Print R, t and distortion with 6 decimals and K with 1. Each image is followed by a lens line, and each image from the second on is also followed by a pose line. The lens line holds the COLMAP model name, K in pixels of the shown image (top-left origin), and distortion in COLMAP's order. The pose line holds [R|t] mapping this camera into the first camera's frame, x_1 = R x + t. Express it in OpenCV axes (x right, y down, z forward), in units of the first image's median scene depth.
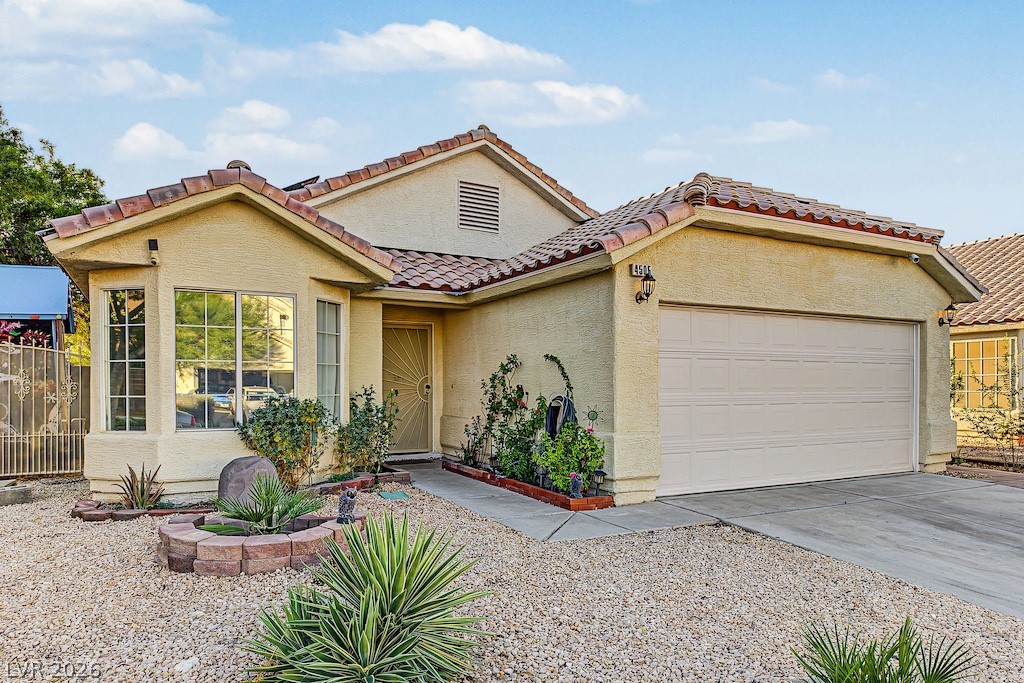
lens RADIAL K [[443.4, 0, 511.8], [0, 443.4, 392.5], [0, 0, 1]] dist [0.000561, -0.000084]
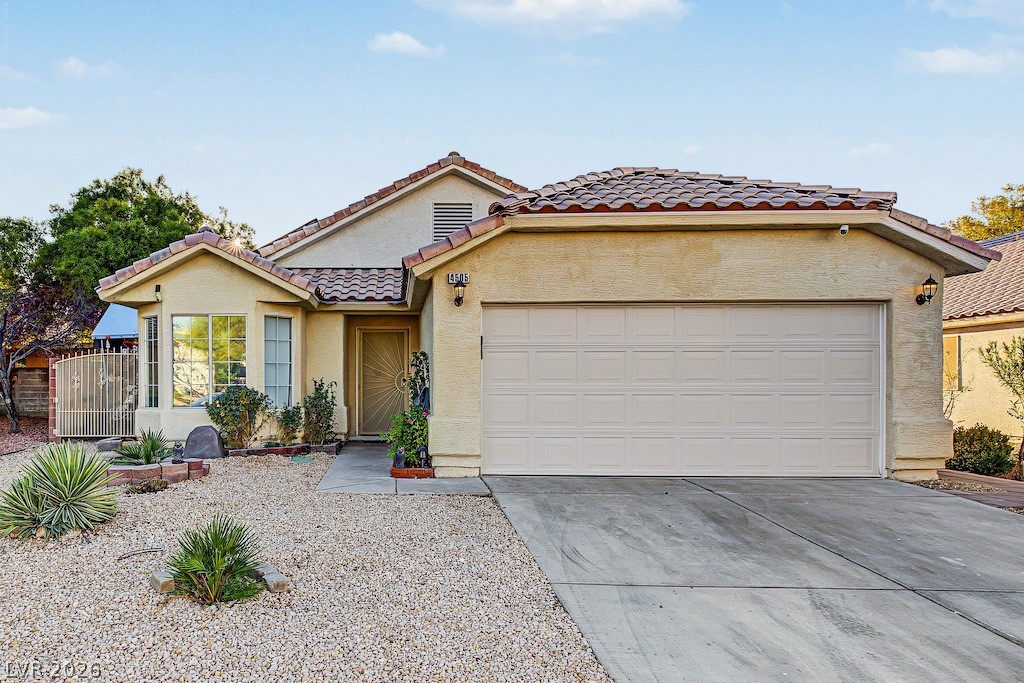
lens RADIAL K [[443.4, 0, 511.8], [0, 443.4, 392.5], [0, 0, 1]] dist [0.000561, -0.000084]
pose [[0.942529, 0.005547, -0.334079, 0.573729], [-0.003453, 0.999971, 0.006860, 0.012619], [0.334107, -0.005312, 0.942520, -0.039284]]
